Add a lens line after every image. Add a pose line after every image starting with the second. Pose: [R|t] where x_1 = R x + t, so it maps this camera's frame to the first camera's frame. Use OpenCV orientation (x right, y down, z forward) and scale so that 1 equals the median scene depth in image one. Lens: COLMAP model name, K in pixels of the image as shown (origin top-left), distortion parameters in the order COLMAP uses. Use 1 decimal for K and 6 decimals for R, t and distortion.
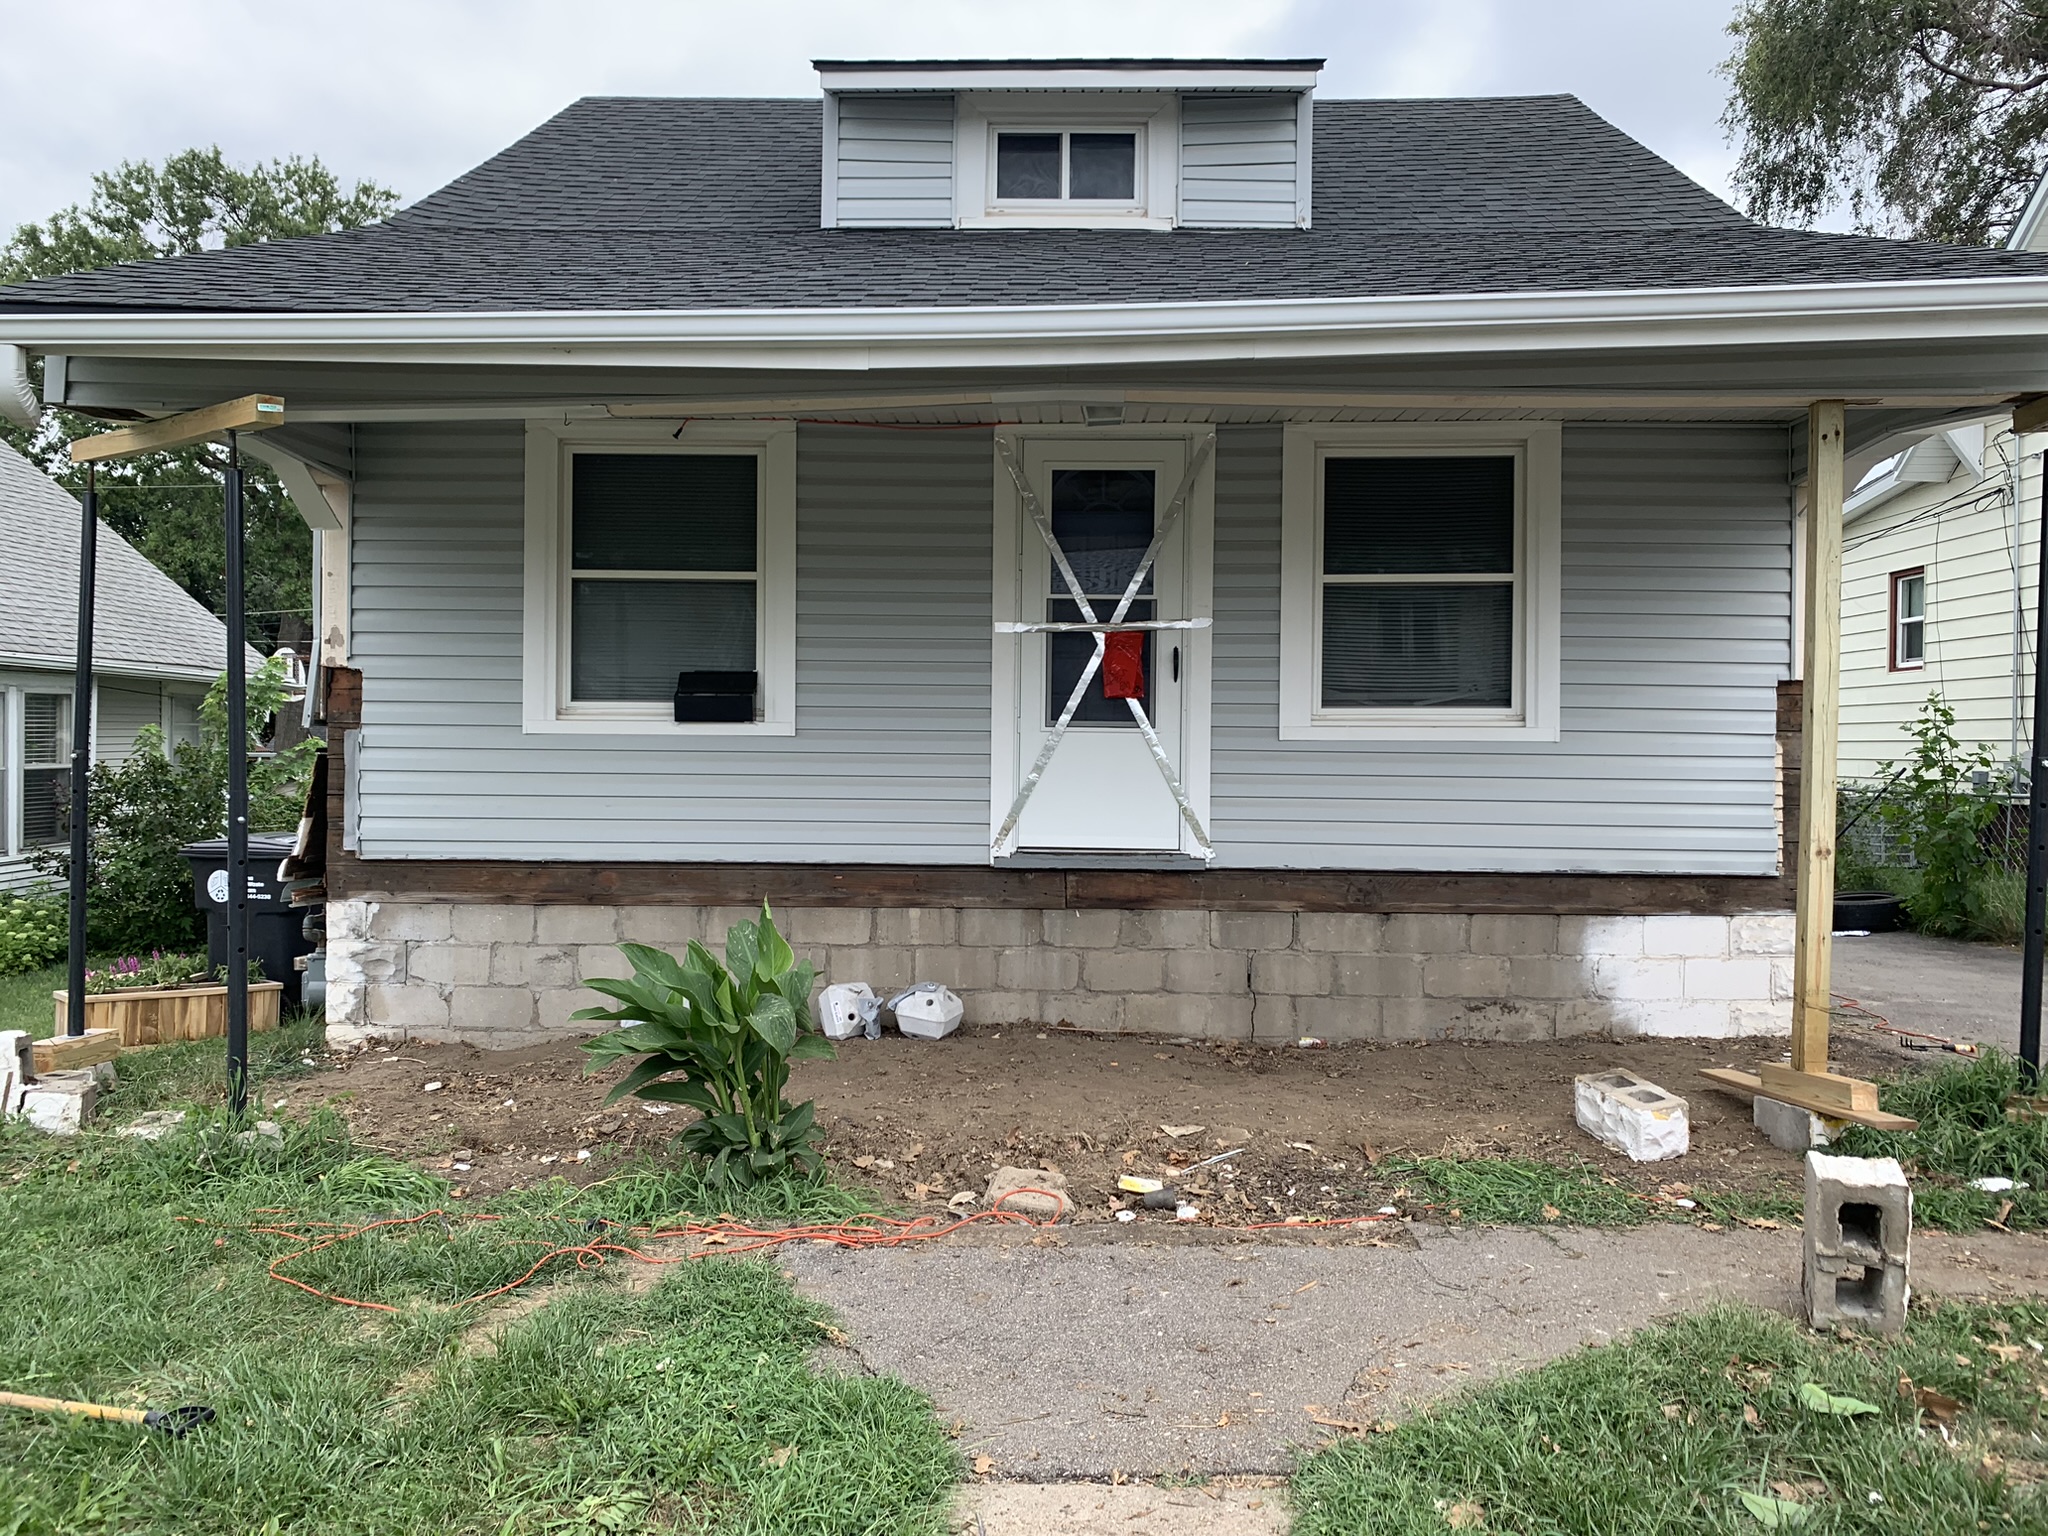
lens RADIAL K [[1580.7, 0, 1018.6], [0, 1580.7, 759.5], [0, 0, 1]] dist [0.026942, -0.021151]
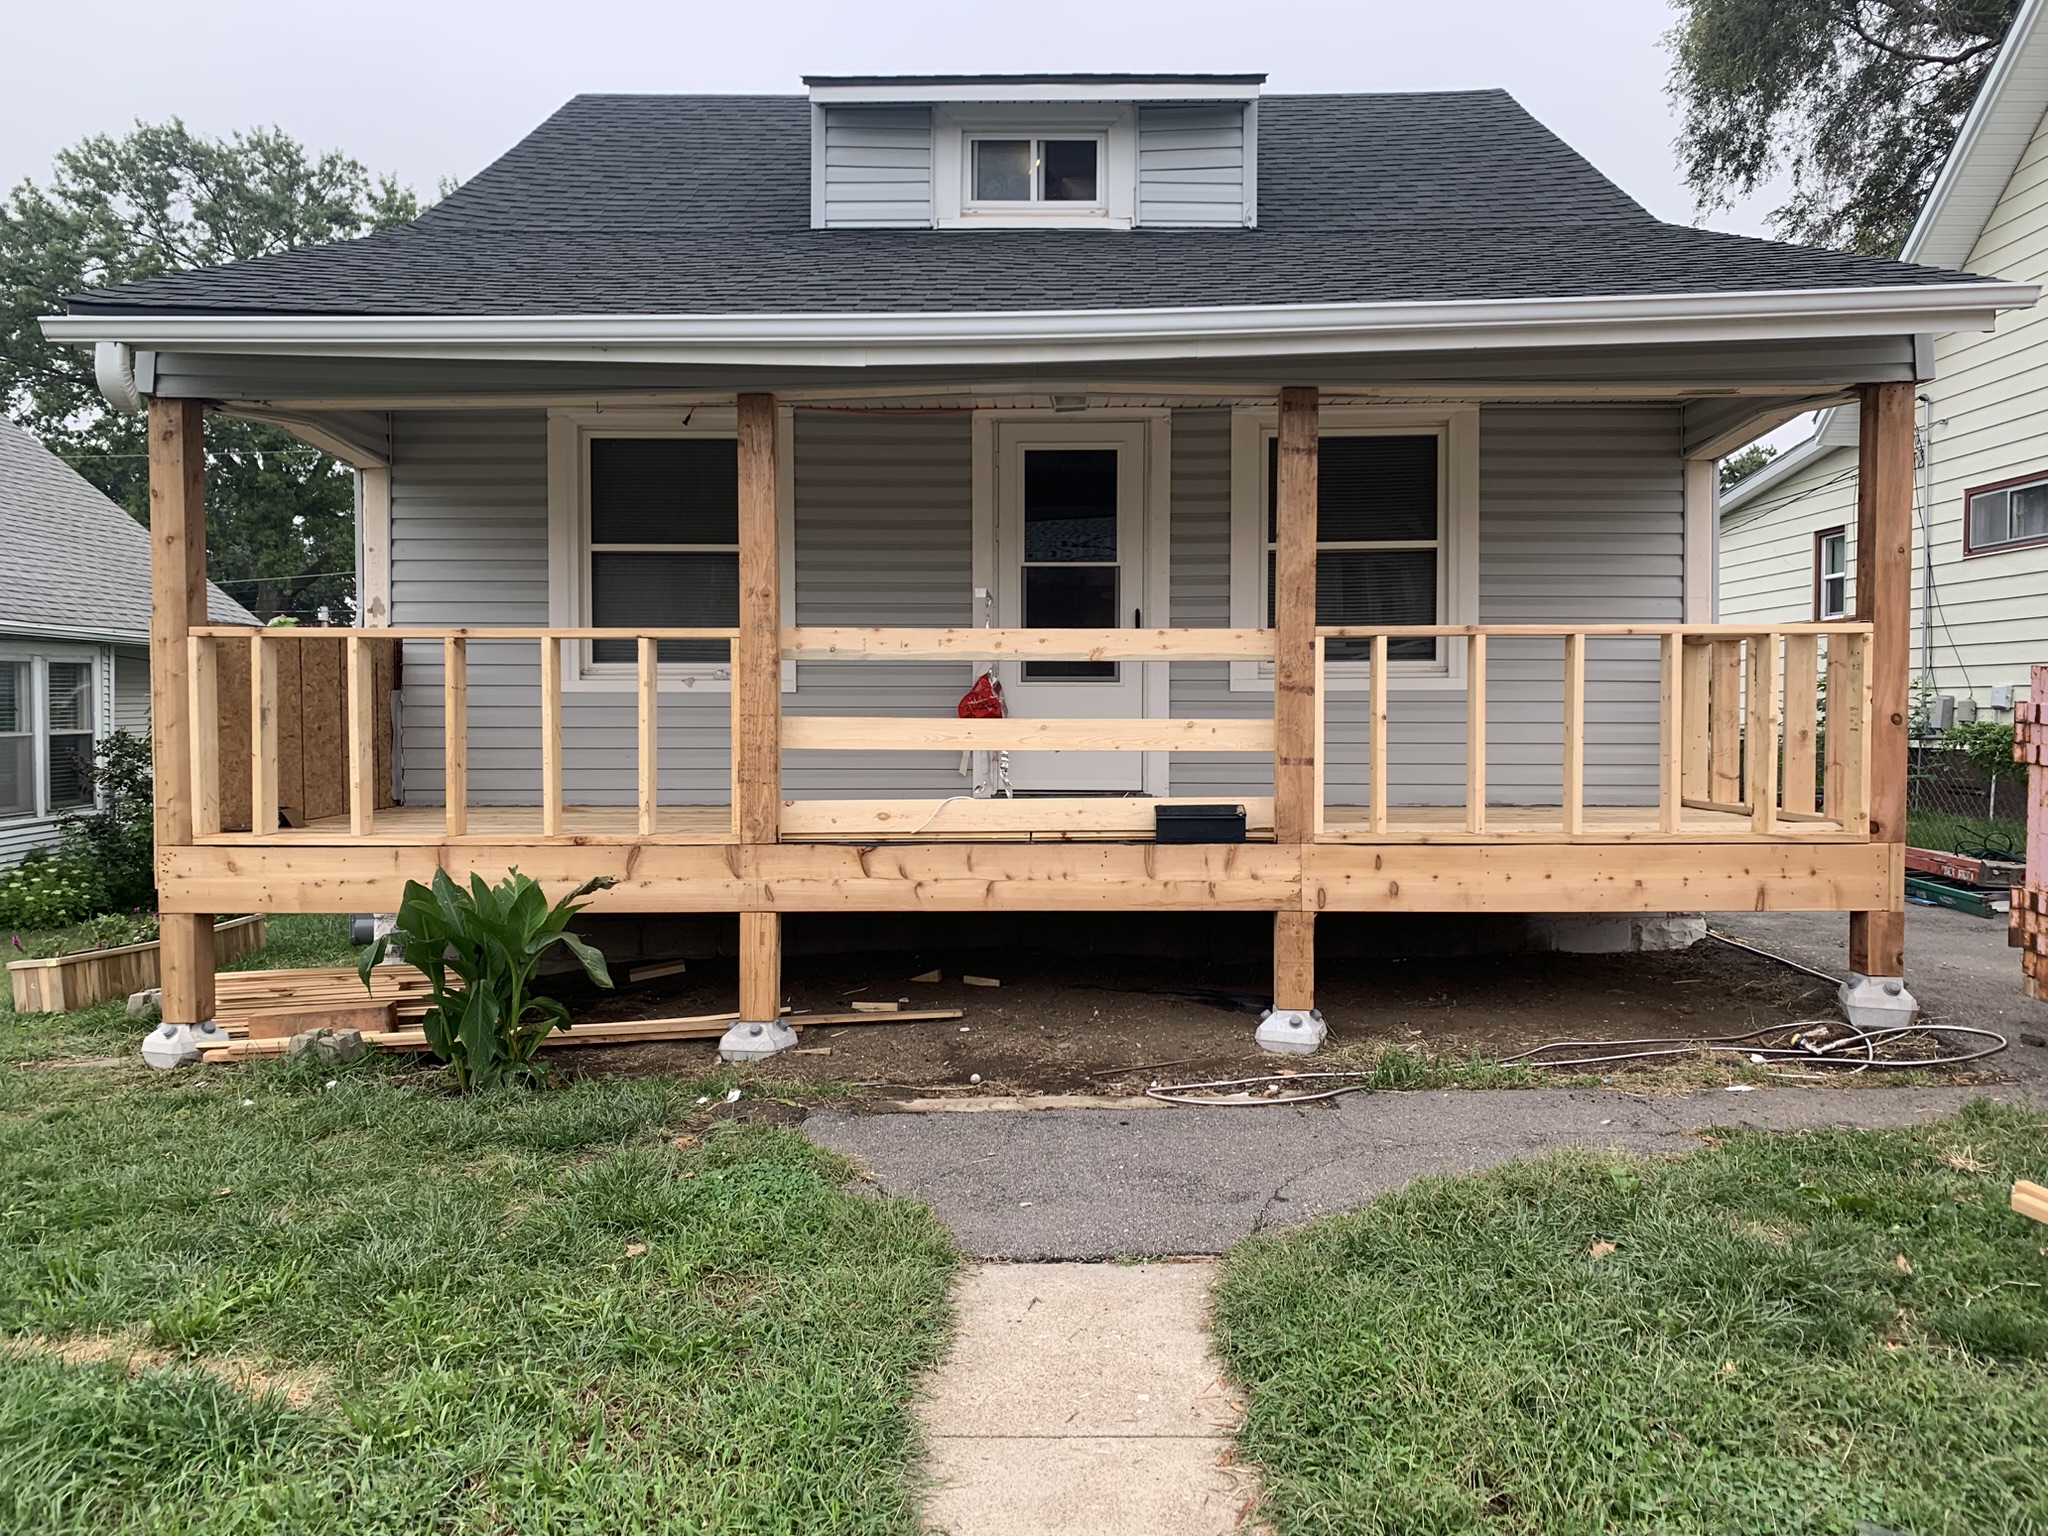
lens RADIAL K [[1580.7, 0, 1018.6], [0, 1580.7, 755.0], [0, 0, 1]] dist [0.026942, -0.021151]
pose [[0.999755, -0.011481, 0.018909, -0.005867], [0.011096, 0.999732, 0.020339, 0.007271], [-0.019137, -0.020124, 0.999614, -0.099637]]
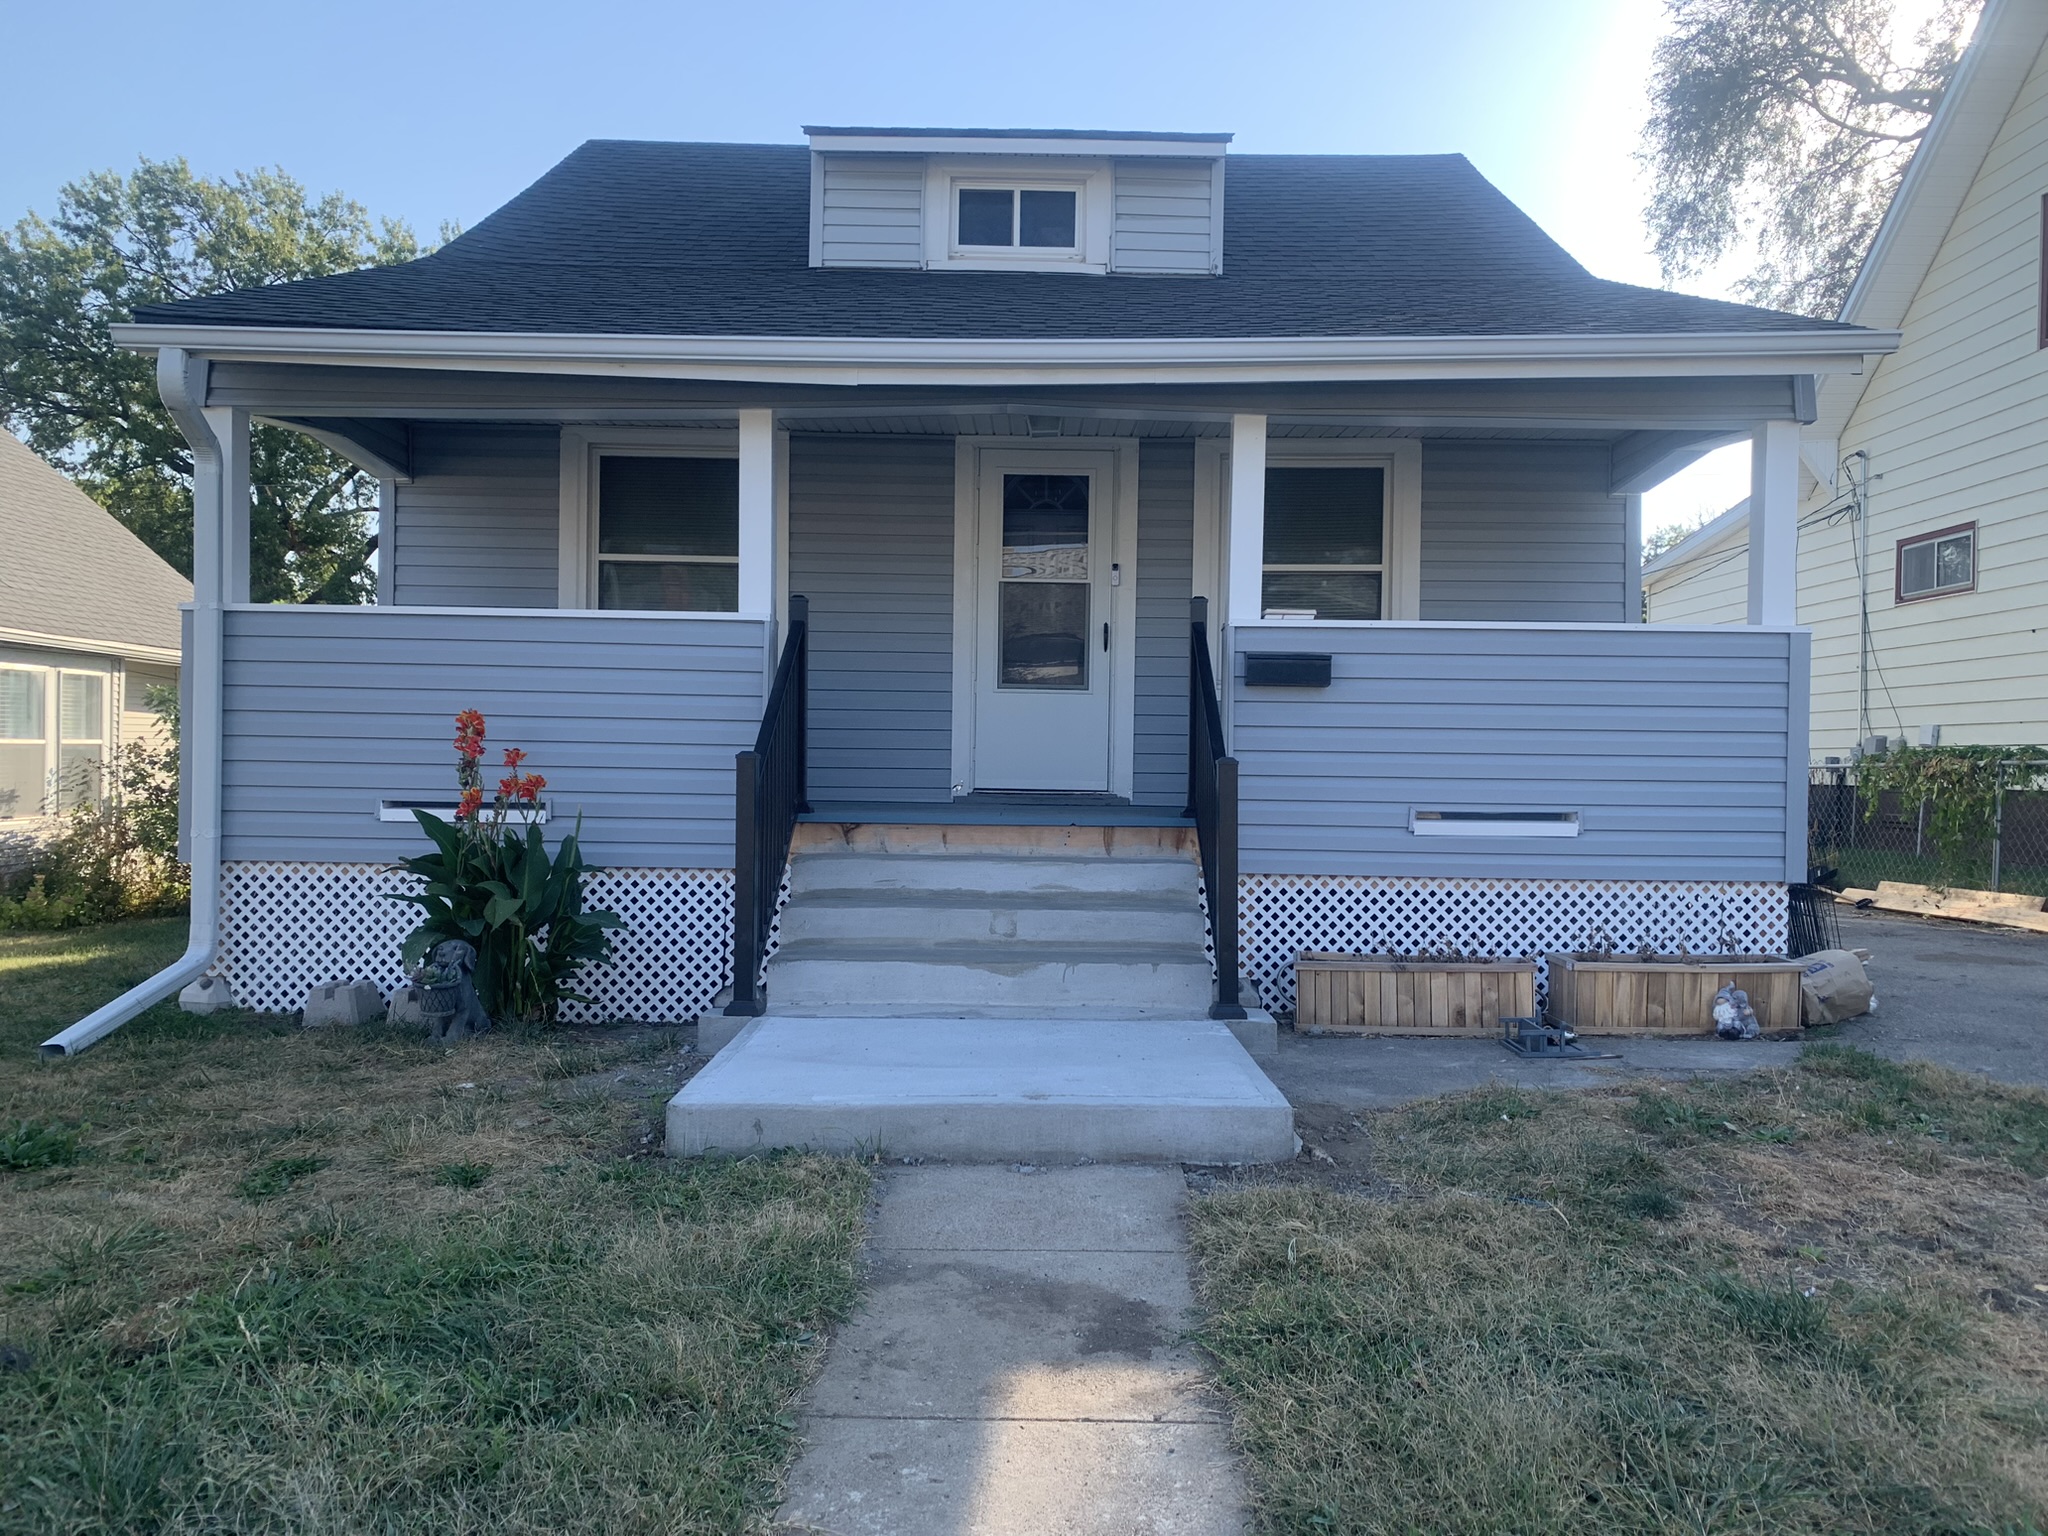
lens RADIAL K [[1580.7, 0, 1031.7], [0, 1580.7, 781.3], [0, 0, 1]] dist [0.026942, -0.021151]
pose [[0.999341, 0.003944, 0.036089, -0.000159], [-0.004045, 0.999988, 0.002724, 0.040779], [-0.036078, -0.002869, 0.999345, -0.174956]]
